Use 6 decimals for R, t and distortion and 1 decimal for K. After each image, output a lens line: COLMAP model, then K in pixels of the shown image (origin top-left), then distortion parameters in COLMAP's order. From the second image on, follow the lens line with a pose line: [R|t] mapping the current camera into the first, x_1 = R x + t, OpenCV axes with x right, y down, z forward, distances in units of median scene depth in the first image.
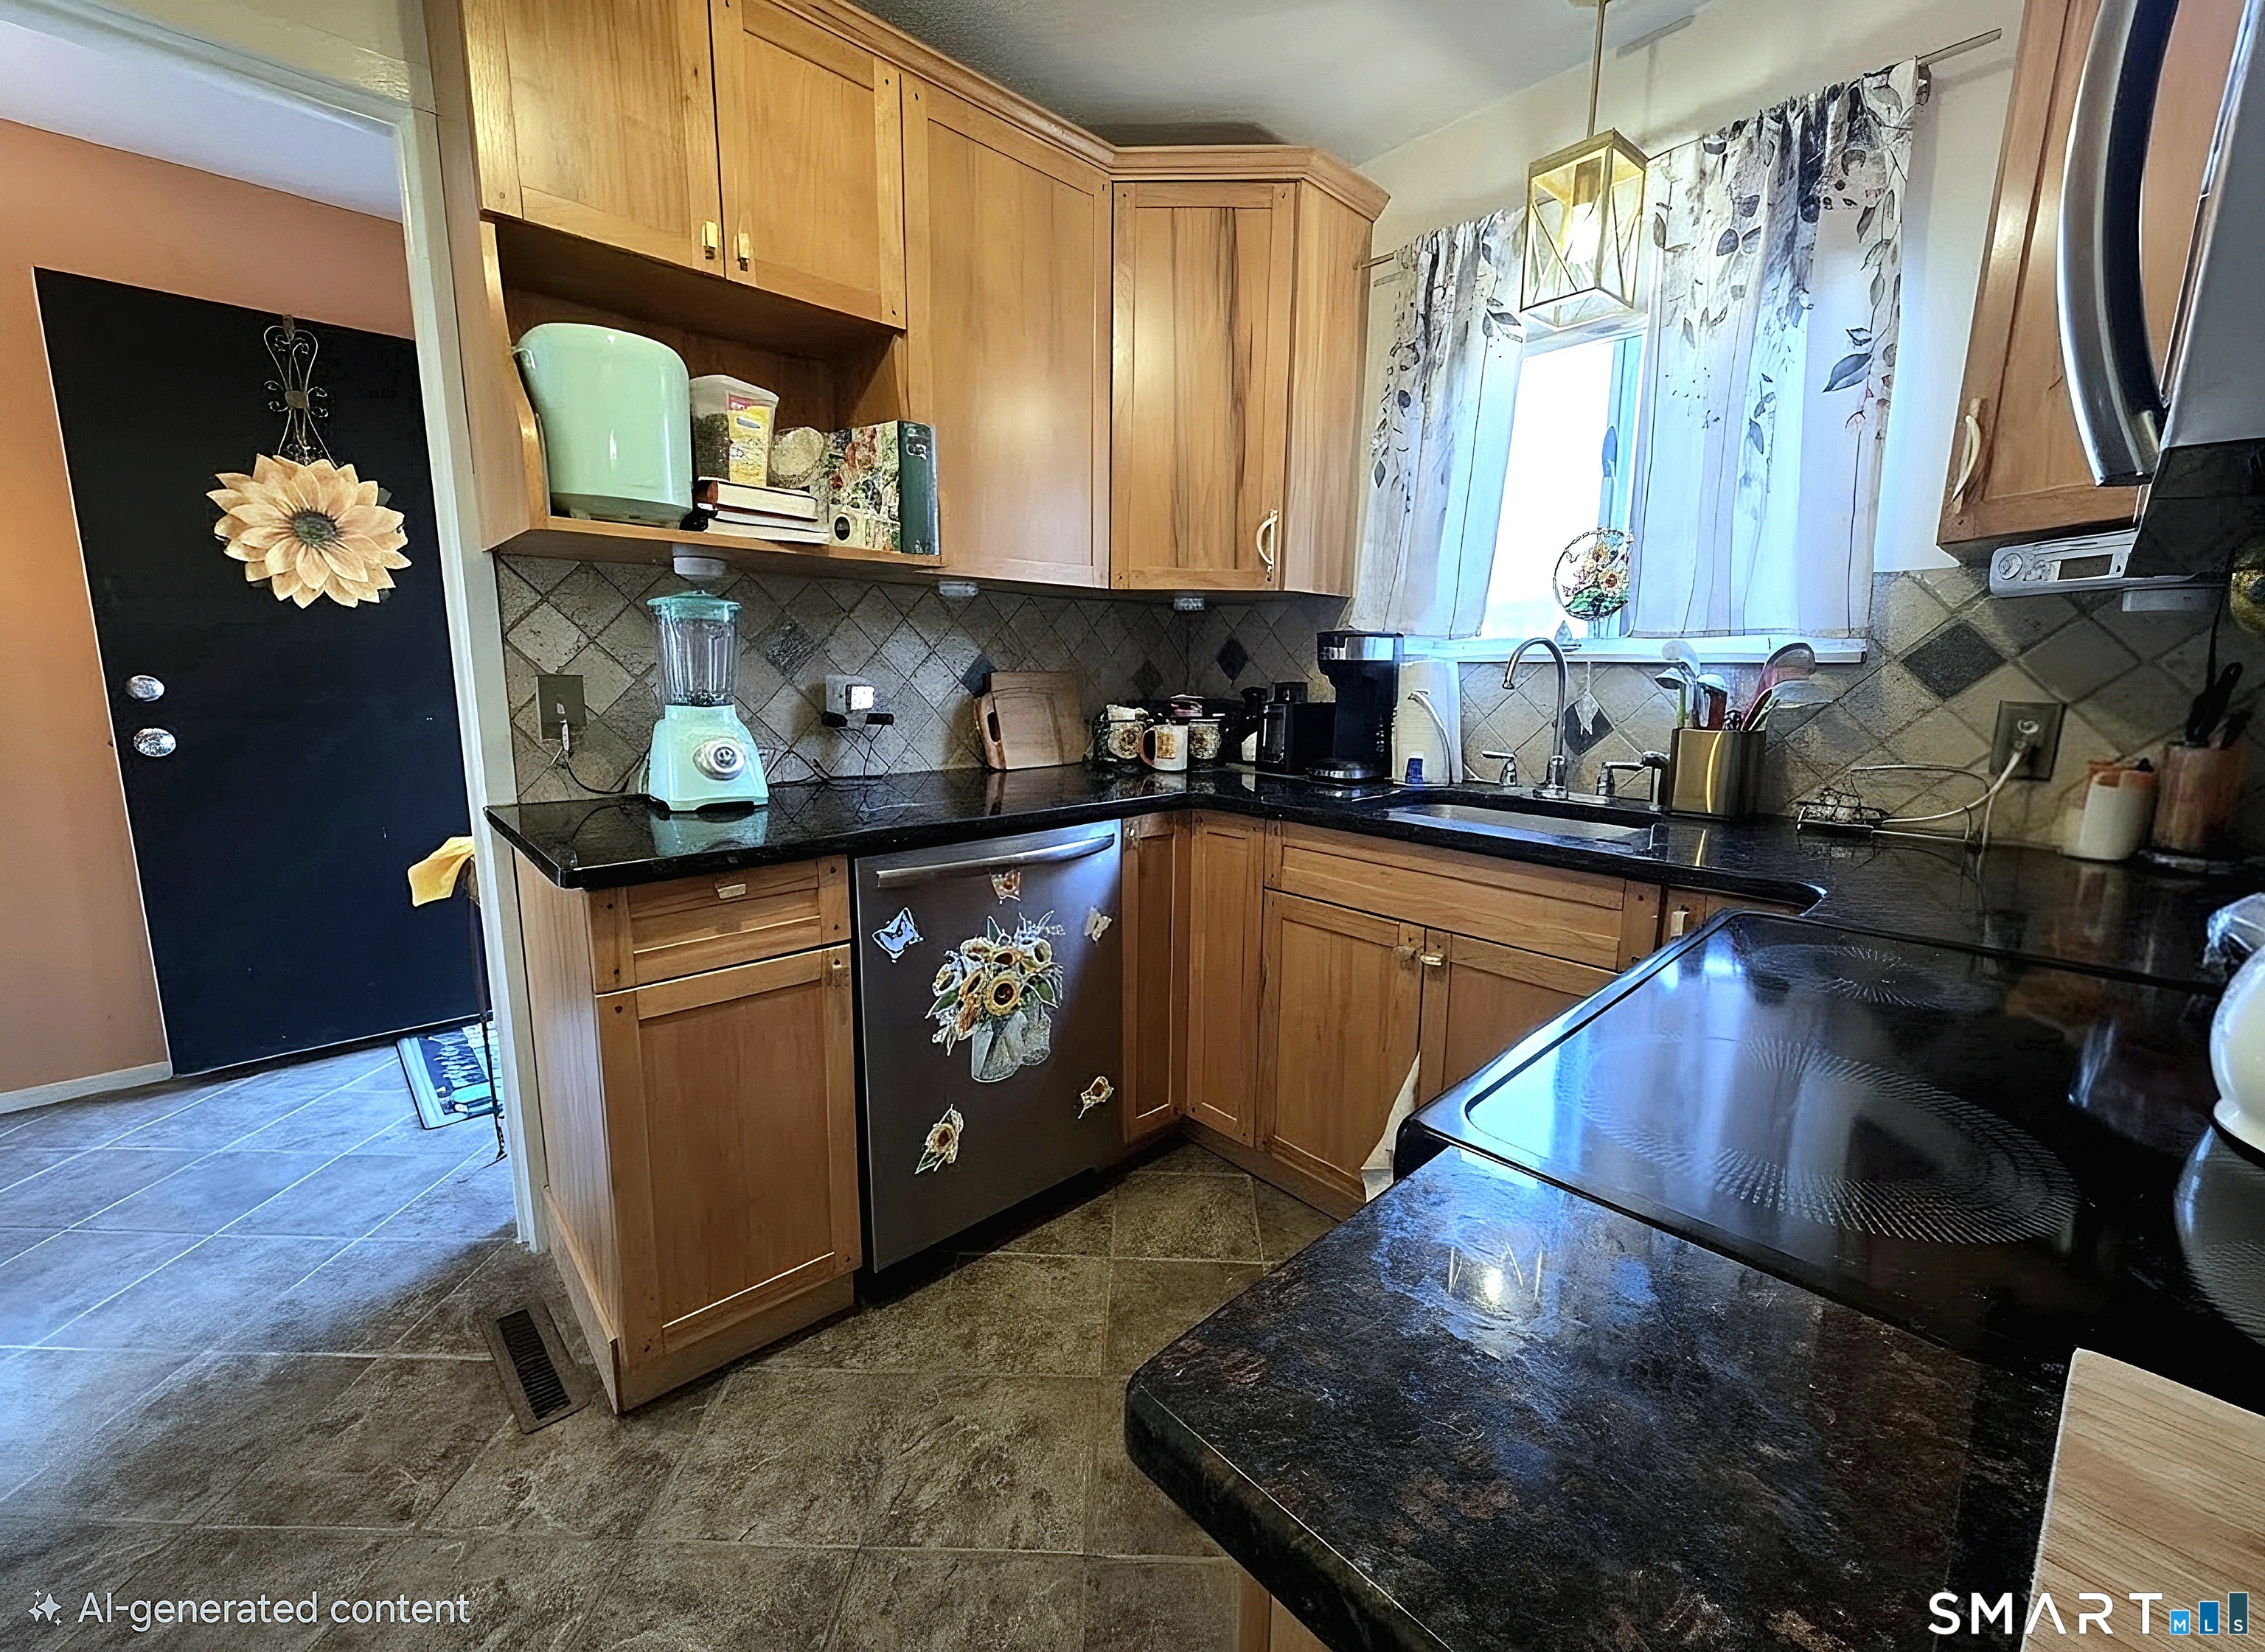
lens RADIAL K [[905.3, 0, 1139.1], [0, 905.3, 808.3], [0, 0, 1]] dist [0.001352, 0.000990]
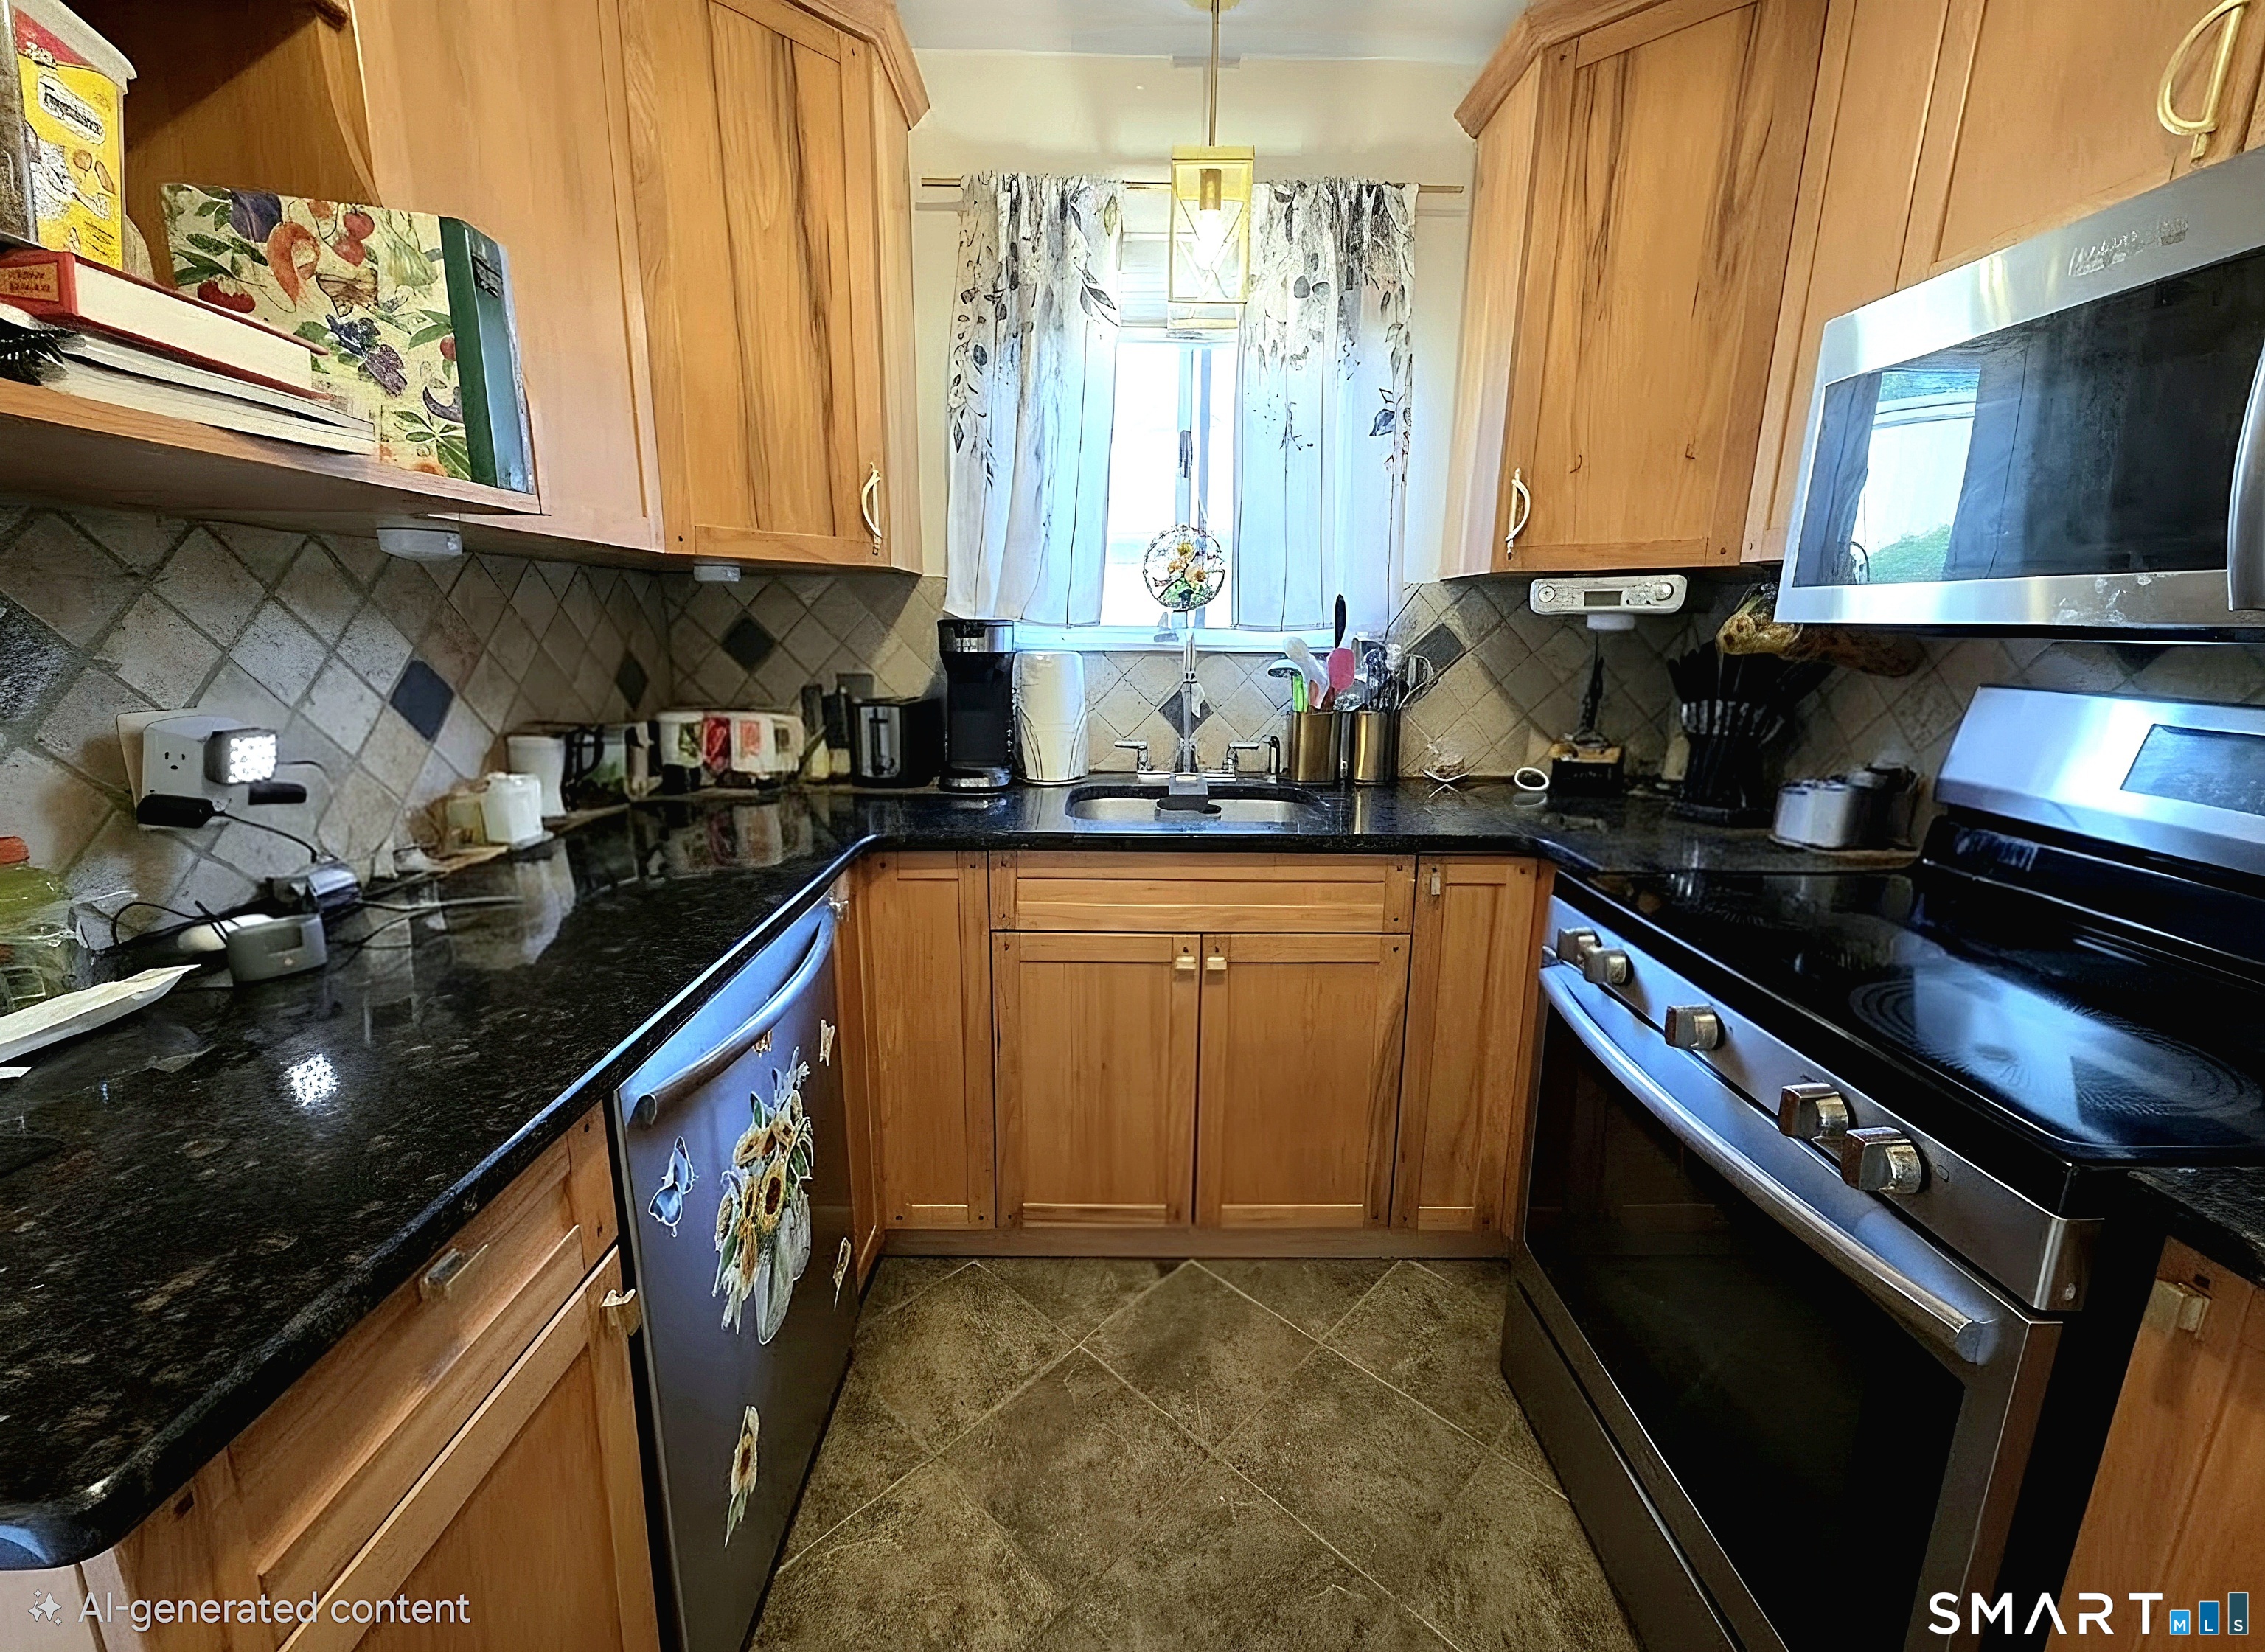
lens RADIAL K [[905.3, 0, 1136.1], [0, 905.3, 811.0], [0, 0, 1]] dist [0.001352, 0.000990]
pose [[0.669735, -0.152640, 0.726744, -0.351643], [0.112177, 0.988212, 0.104180, -0.092049], [-0.734079, 0.011751, 0.678962, 0.314639]]
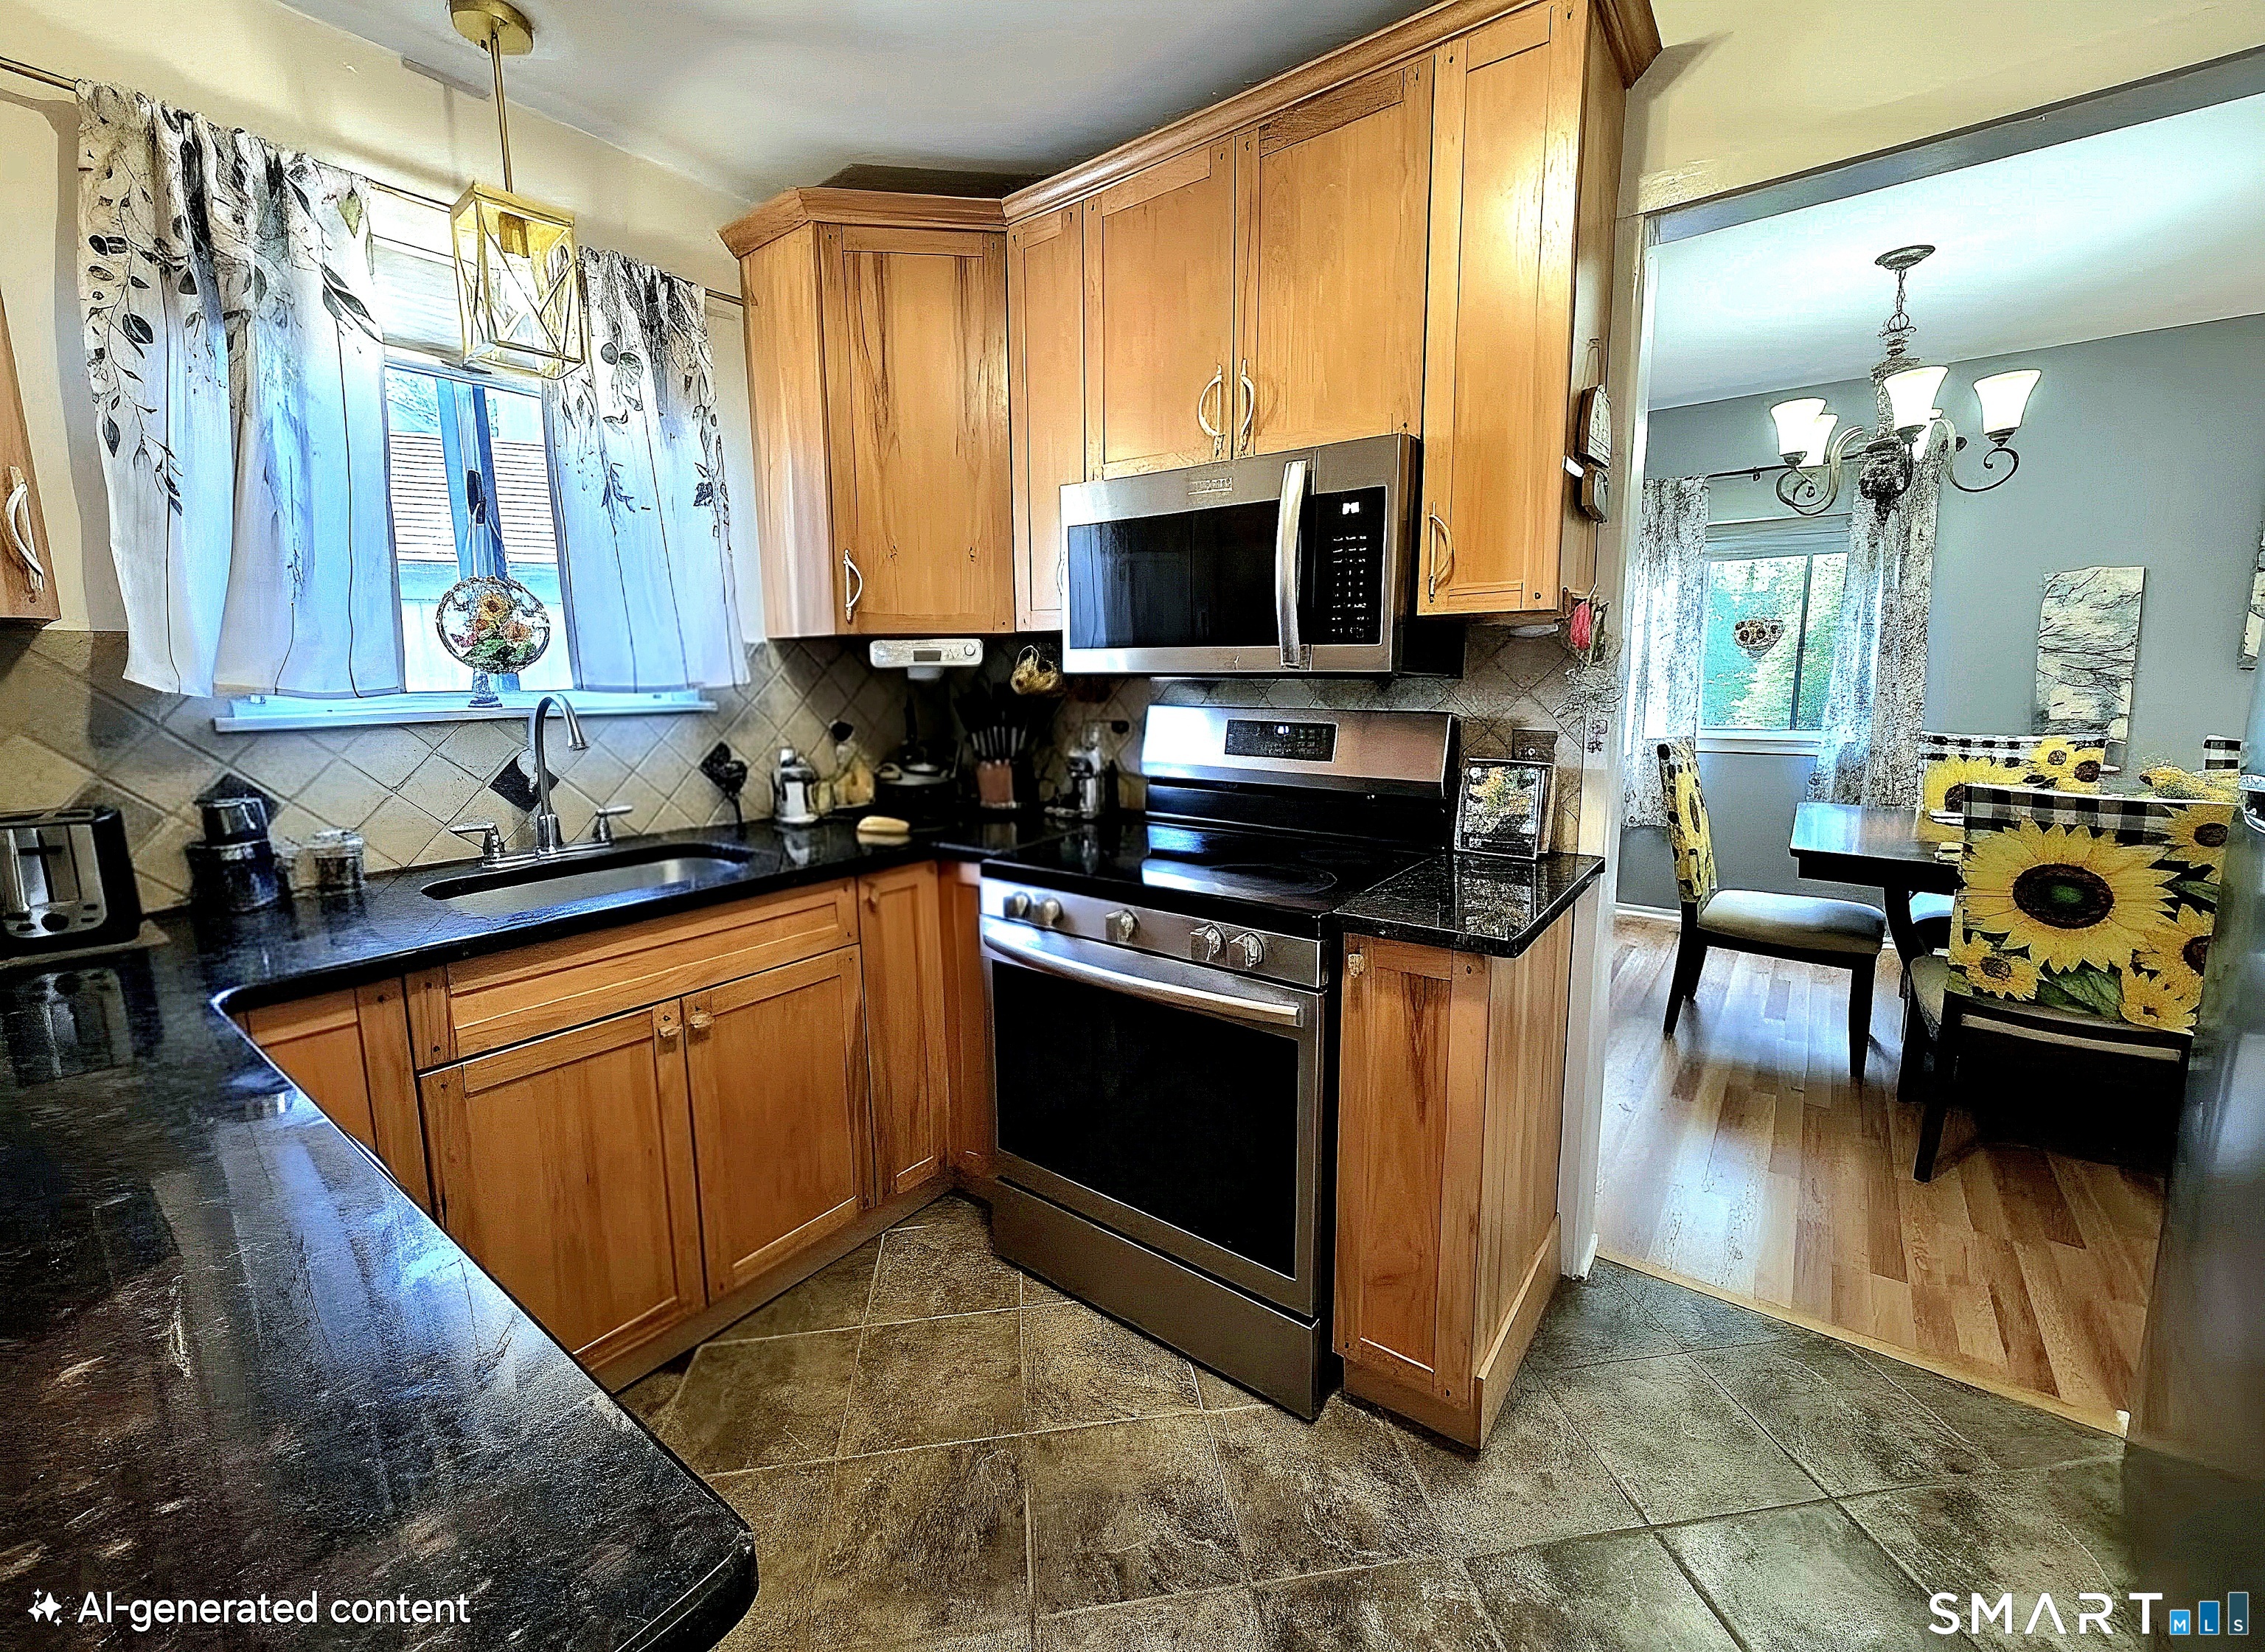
lens RADIAL K [[905.3, 0, 1141.4], [0, 905.3, 804.9], [0, 0, 1]] dist [0.001352, 0.000990]
pose [[-0.179205, -0.149538, 0.972381, -0.563992], [0.170153, 0.968775, 0.180341, -0.130509], [-0.968986, 0.197771, -0.148165, 0.516149]]
